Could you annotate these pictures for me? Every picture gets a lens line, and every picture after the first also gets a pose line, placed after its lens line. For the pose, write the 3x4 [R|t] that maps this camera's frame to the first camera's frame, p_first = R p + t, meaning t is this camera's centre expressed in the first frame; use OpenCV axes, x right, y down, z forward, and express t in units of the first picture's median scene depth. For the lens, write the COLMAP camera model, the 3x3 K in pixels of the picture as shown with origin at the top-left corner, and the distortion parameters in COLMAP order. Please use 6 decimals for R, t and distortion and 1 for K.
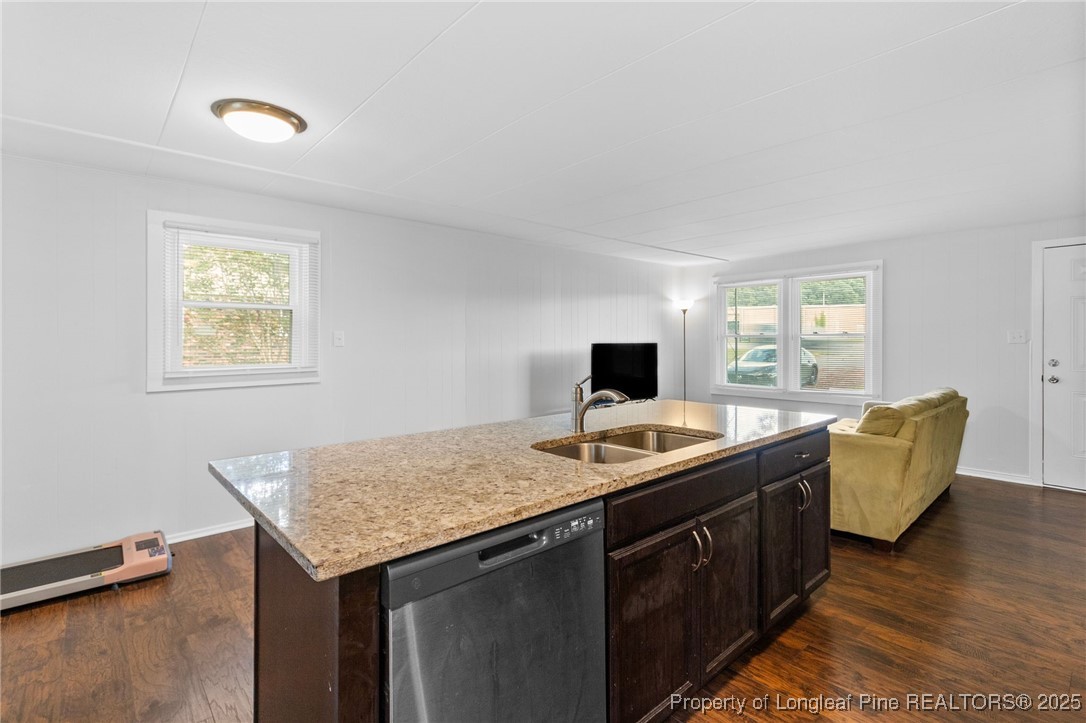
lens RADIAL K [[502.0, 0, 539.9], [0, 502.0, 353.7], [0, 0, 1]] dist [0.000346, 0.000042]
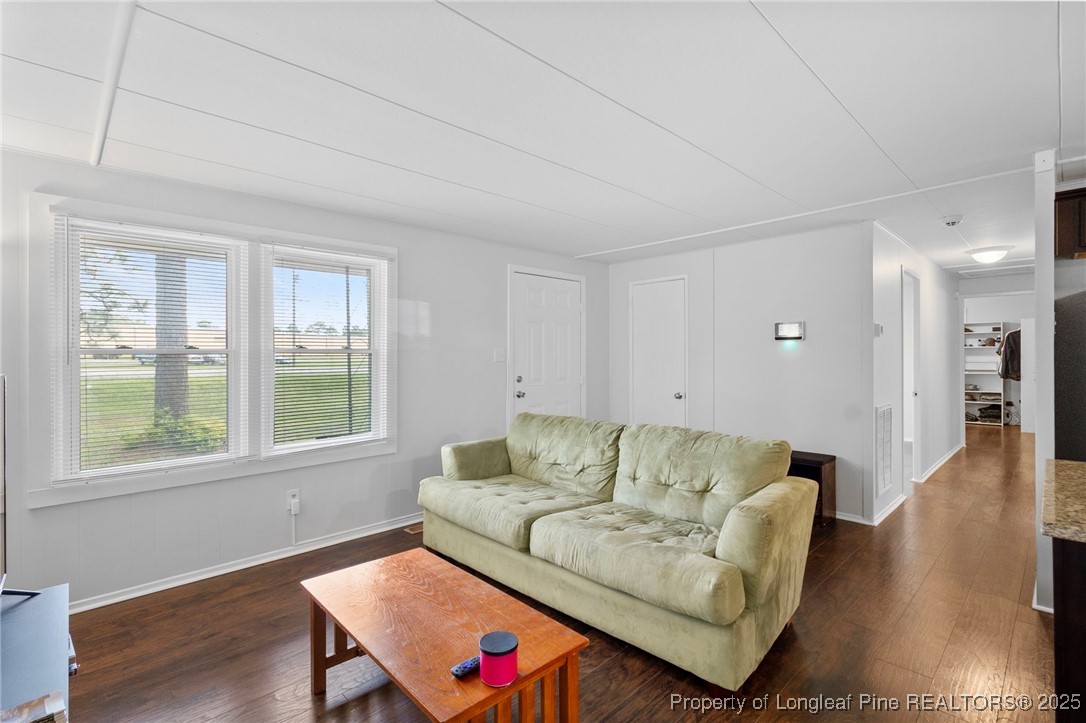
lens RADIAL K [[507.2, 0, 545.4], [0, 507.2, 356.1], [0, 0, 1]] dist [0.000084, -0.000221]
pose [[-0.046396, 0.004461, 0.998913, -0.080425], [0.033025, 0.999450, -0.002930, -0.032289], [-0.998377, 0.032853, -0.046518, 1.155430]]
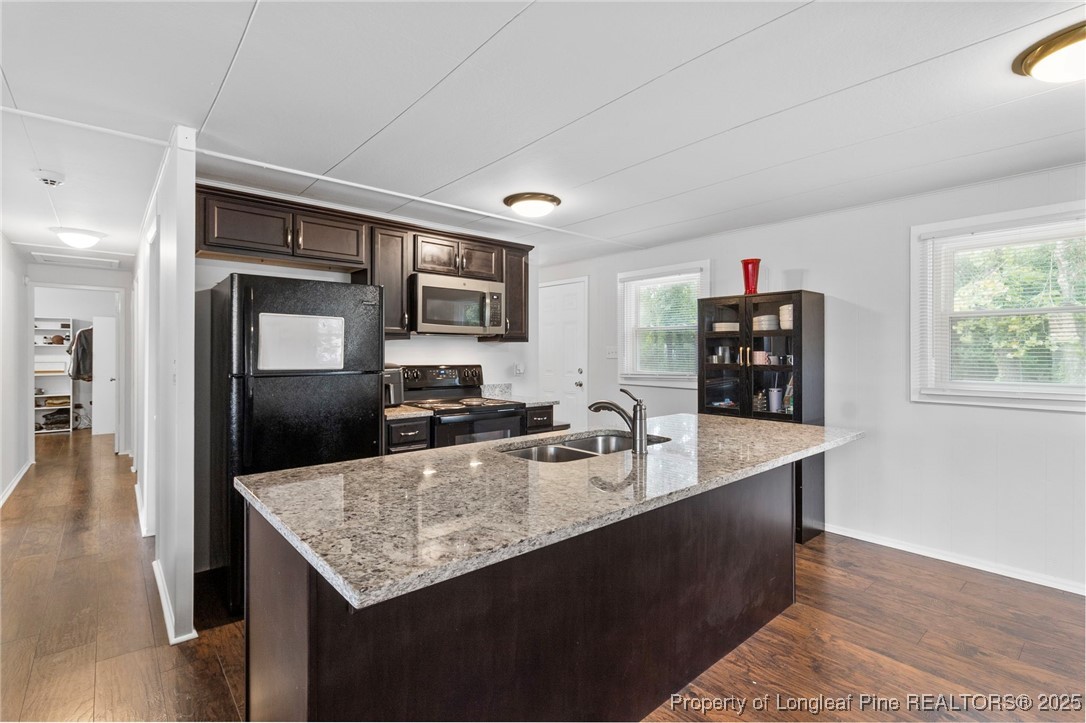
lens RADIAL K [[502.0, 0, 539.9], [0, 502.0, 353.7], [0, 0, 1]] dist [0.000346, 0.000042]
pose [[-0.999894, 0.001735, 0.014436, 0.126604], [0.002114, 0.999652, 0.026295, -0.029115], [-0.014386, 0.026323, -0.999550, 1.055926]]
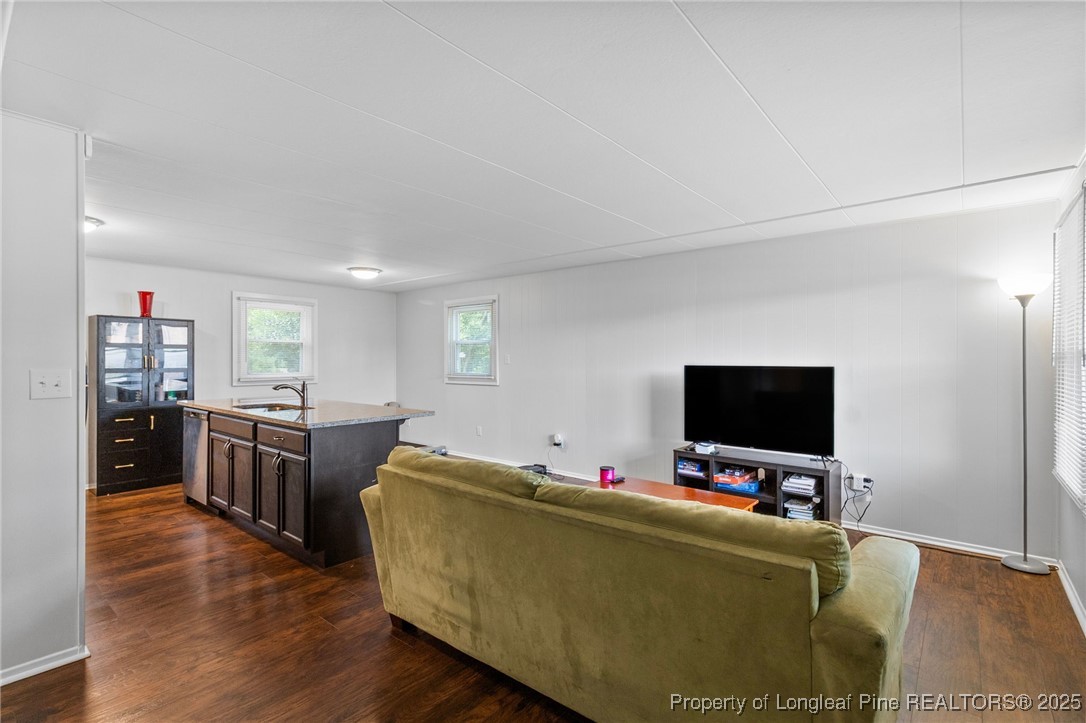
lens RADIAL K [[502.0, 0, 539.9], [0, 502.0, 353.7], [0, 0, 1]] dist [0.000346, 0.000042]
pose [[0.145643, -0.007709, -0.989307, 1.247880], [-0.026203, 0.999589, -0.011647, -0.033110], [0.988990, 0.027620, 0.145381, 0.902638]]
